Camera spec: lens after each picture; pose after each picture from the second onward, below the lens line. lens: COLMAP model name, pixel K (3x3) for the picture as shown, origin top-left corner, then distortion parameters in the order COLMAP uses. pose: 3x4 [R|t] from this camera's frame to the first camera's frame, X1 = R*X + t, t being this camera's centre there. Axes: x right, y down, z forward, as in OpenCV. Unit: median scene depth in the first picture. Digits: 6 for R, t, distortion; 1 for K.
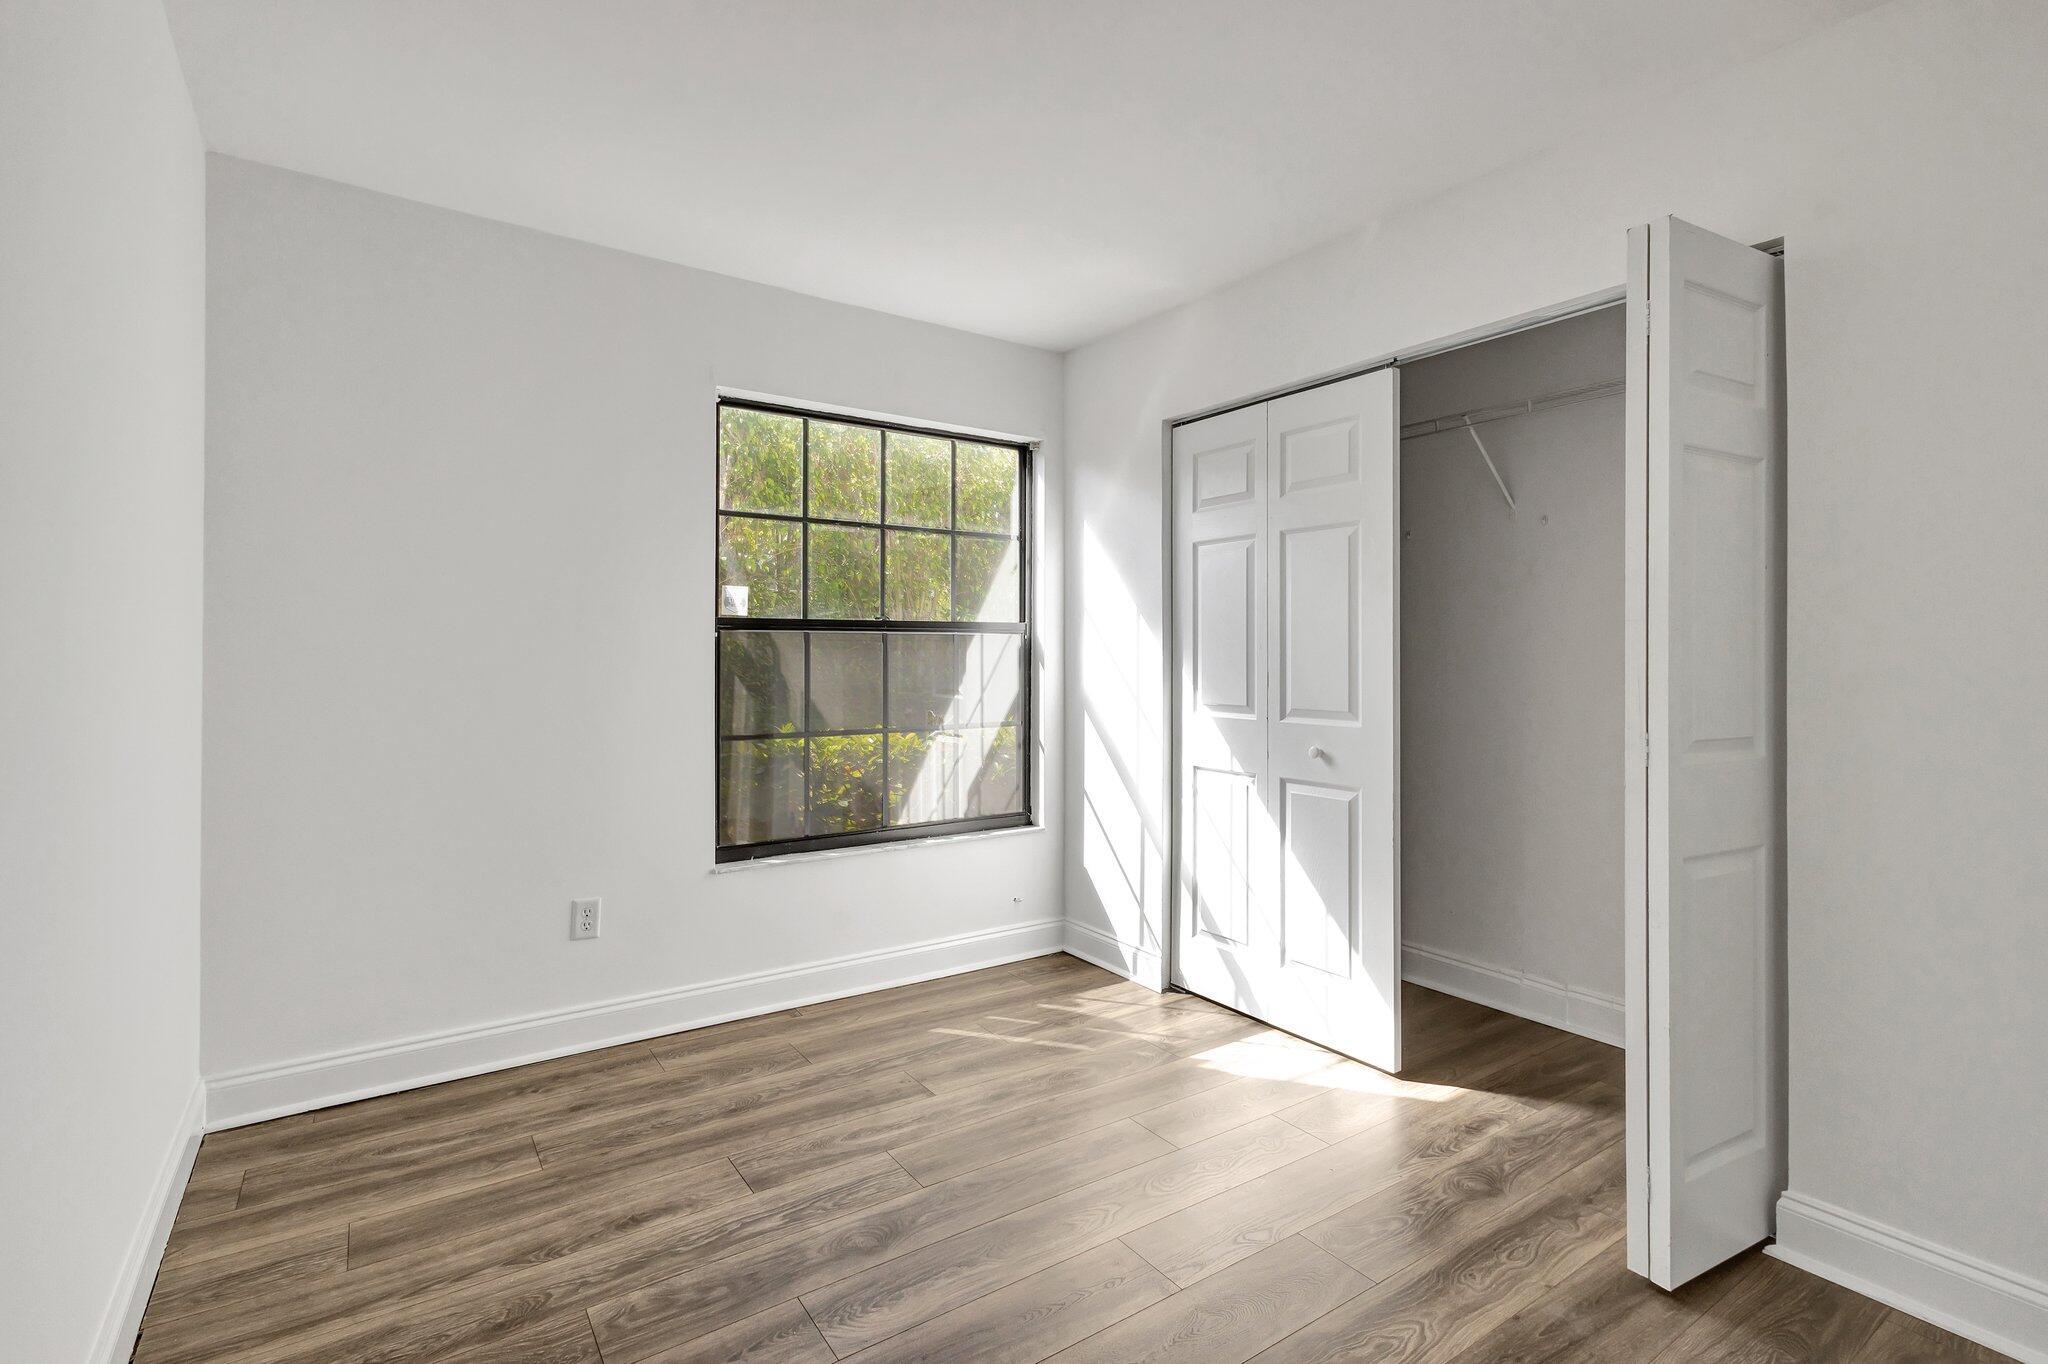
lens RADIAL K [[943.6, 0, 1029.2], [0, 943.6, 663.0], [0, 0, 1]] dist [0.007478, -0.000324]
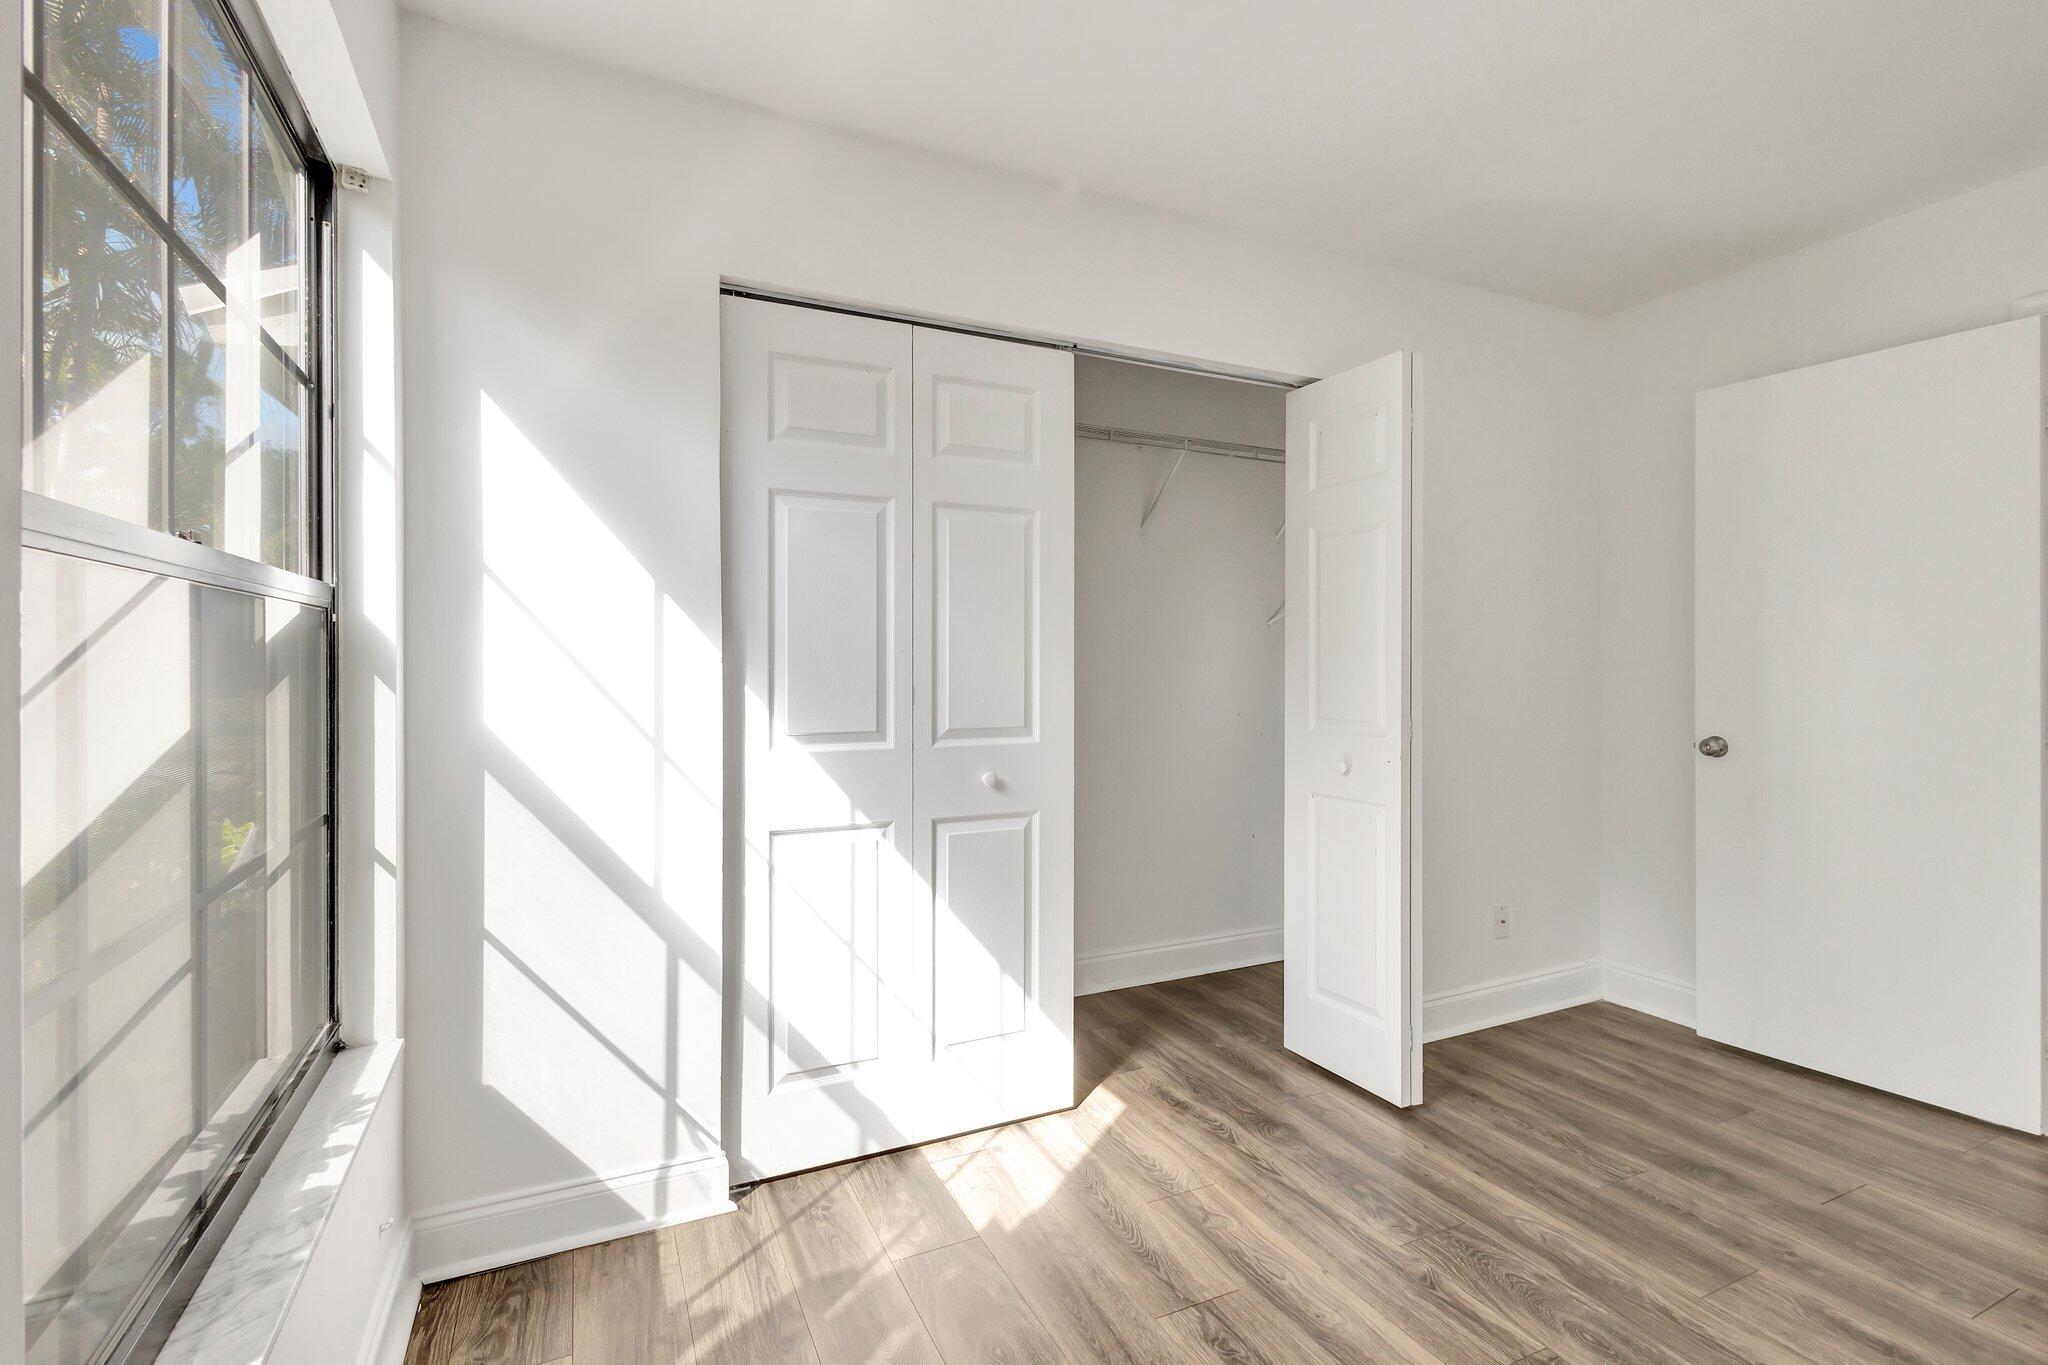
lens RADIAL K [[943.6, 0, 1029.2], [0, 943.6, 663.5], [0, 0, 1]] dist [0.007478, -0.000324]
pose [[0.160556, -0.016646, 0.986886, -0.460337], [-0.000137, 0.999857, 0.016887, -0.018945], [-0.987027, -0.002847, 0.160531, 0.755521]]
